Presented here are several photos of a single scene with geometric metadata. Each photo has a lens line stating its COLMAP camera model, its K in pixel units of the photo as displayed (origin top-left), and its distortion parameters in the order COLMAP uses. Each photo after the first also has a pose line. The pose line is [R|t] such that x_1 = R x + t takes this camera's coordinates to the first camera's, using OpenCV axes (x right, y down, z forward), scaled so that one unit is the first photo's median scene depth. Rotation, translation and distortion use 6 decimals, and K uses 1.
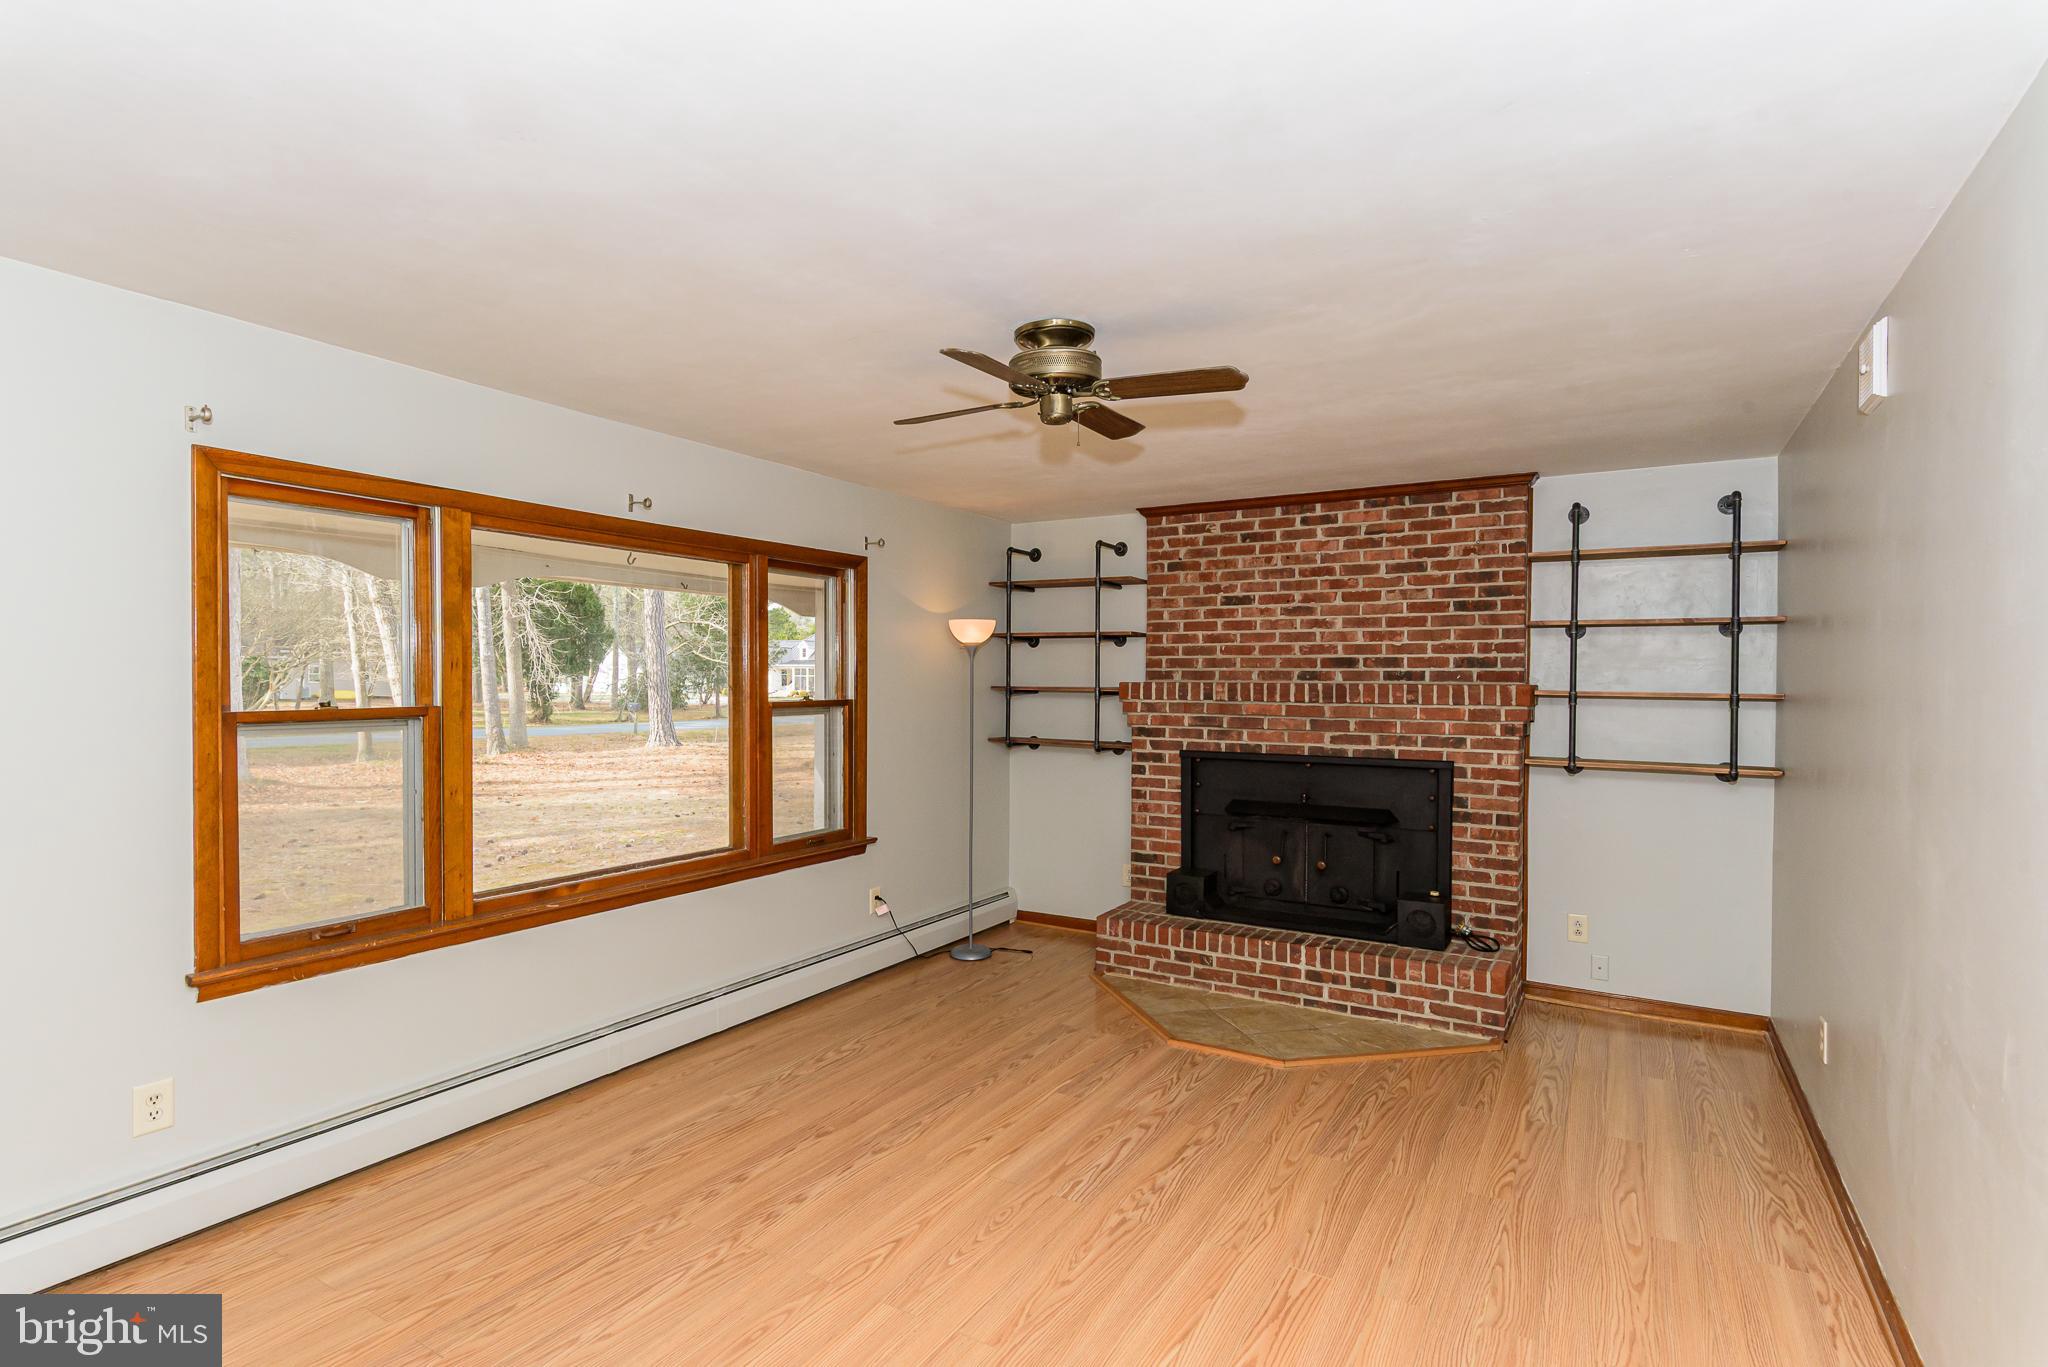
lens RADIAL K [[1008.4, 0, 1016.8], [0, 1008.4, 699.0], [0, 0, 1]] dist [0.005038, -0.001120]
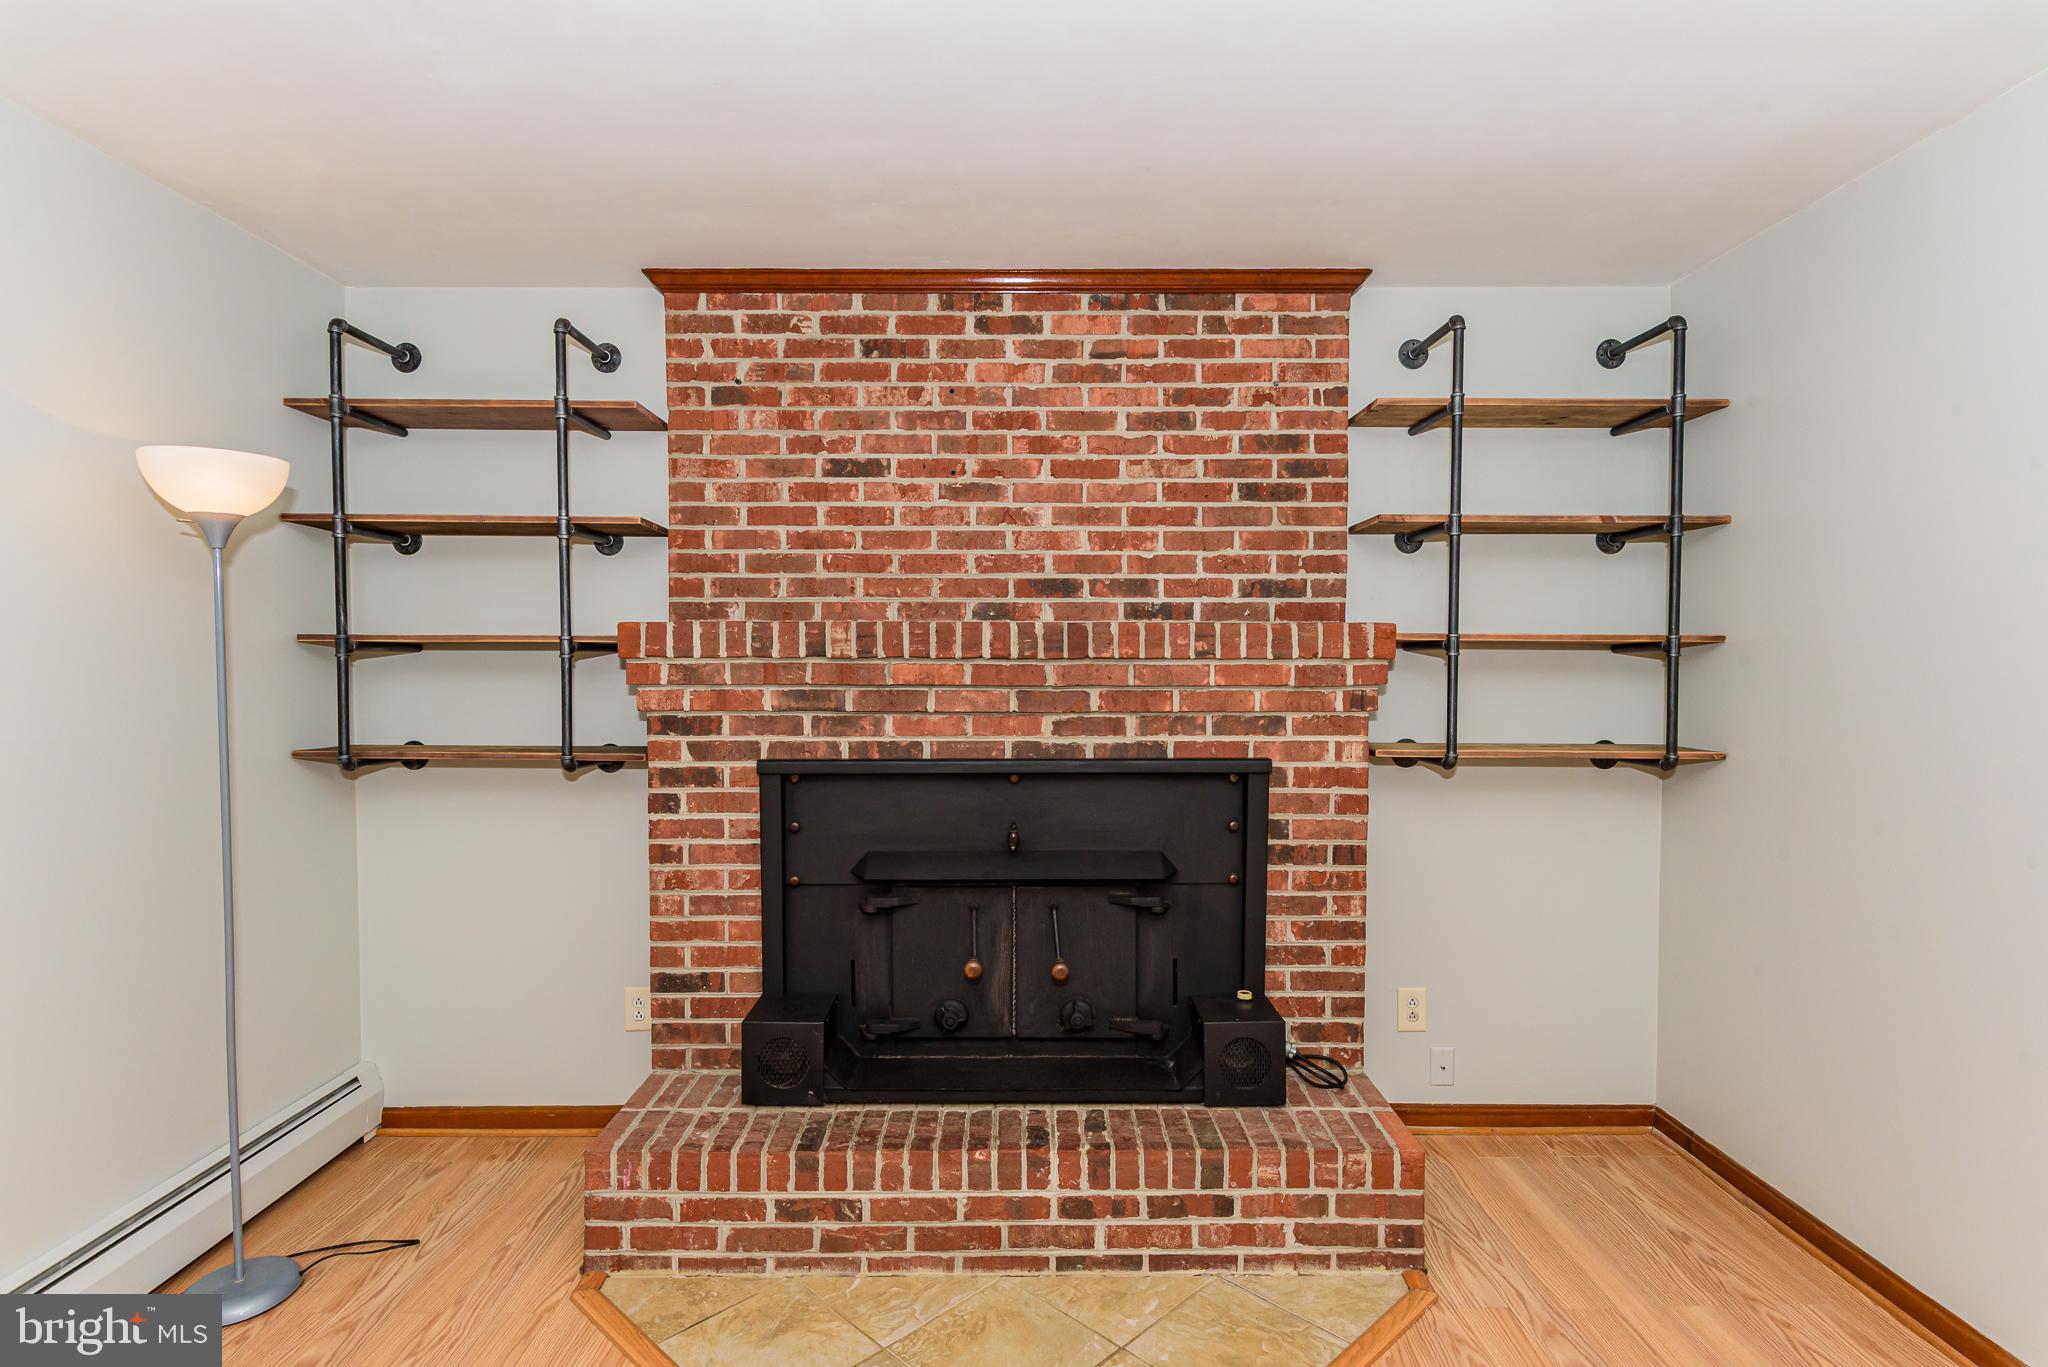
lens RADIAL K [[1008.4, 0, 1015.0], [0, 1008.4, 688.4], [0, 0, 1]] dist [0.005038, -0.001120]
pose [[0.854727, -0.022905, 0.518573, 0.015750], [0.015056, 0.999700, 0.019340, 0.008307], [-0.518860, -0.008722, 0.854815, 0.539274]]
